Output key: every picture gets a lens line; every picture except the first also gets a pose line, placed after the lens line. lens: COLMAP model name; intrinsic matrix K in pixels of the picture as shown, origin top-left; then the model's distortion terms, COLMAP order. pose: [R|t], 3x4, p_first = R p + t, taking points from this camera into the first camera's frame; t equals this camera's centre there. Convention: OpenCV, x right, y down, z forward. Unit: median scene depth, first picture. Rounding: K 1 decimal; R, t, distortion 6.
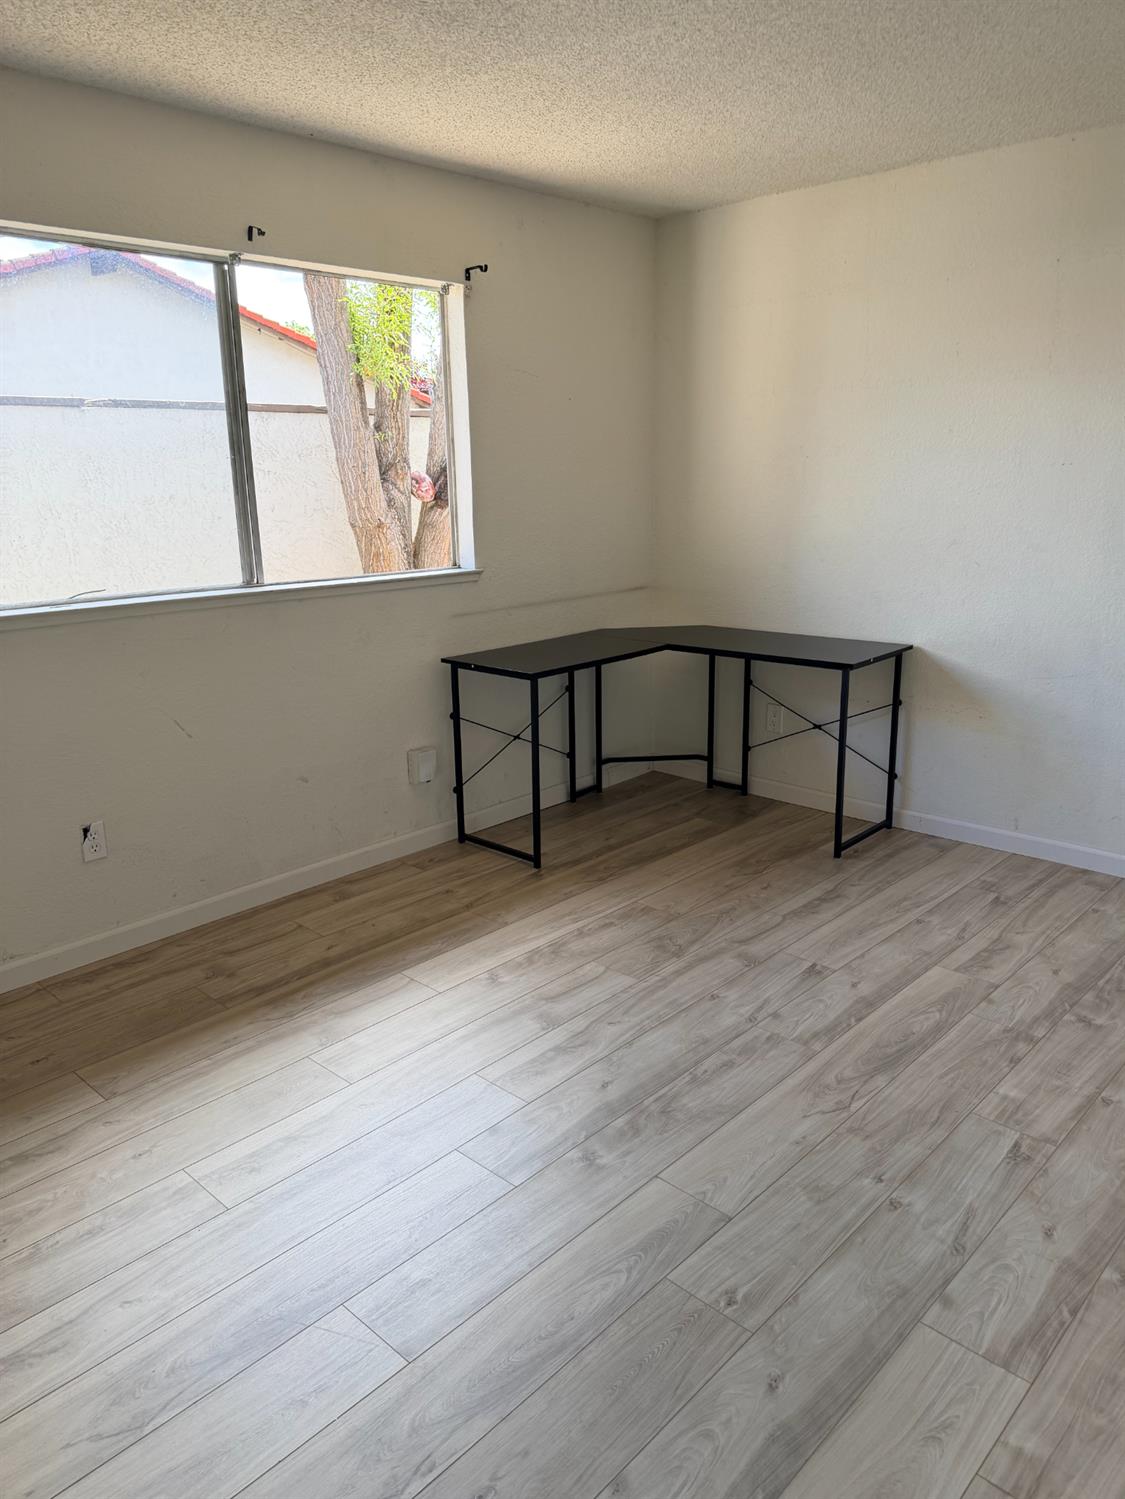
lens RADIAL K [[1069.1, 0, 542.9], [0, 1069.1, 752.5], [0, 0, 1]] dist [0.011484, -0.020482]
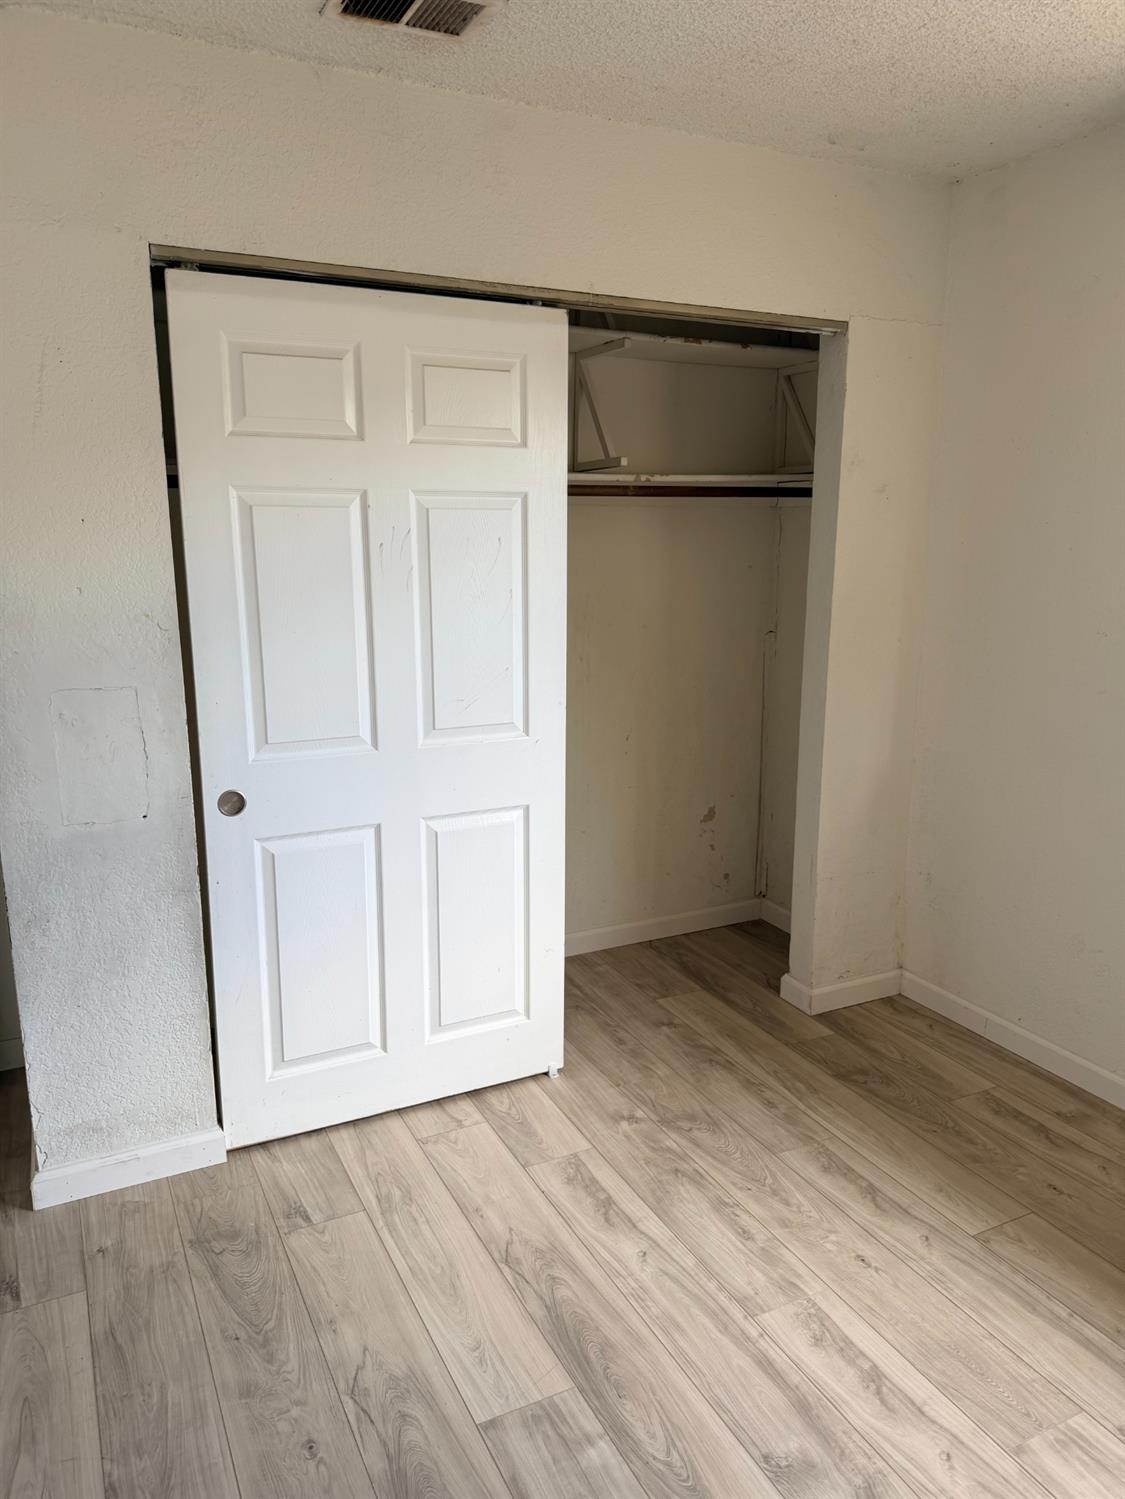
lens RADIAL K [[1069.1, 0, 542.9], [0, 1069.1, 752.5], [0, 0, 1]] dist [0.011484, -0.020482]
pose [[-0.345508, 0.201114, -0.916612, 0.496948], [-0.232635, 0.927919, 0.291284, -0.248714], [0.909123, 0.313878, -0.273818, 0.866333]]
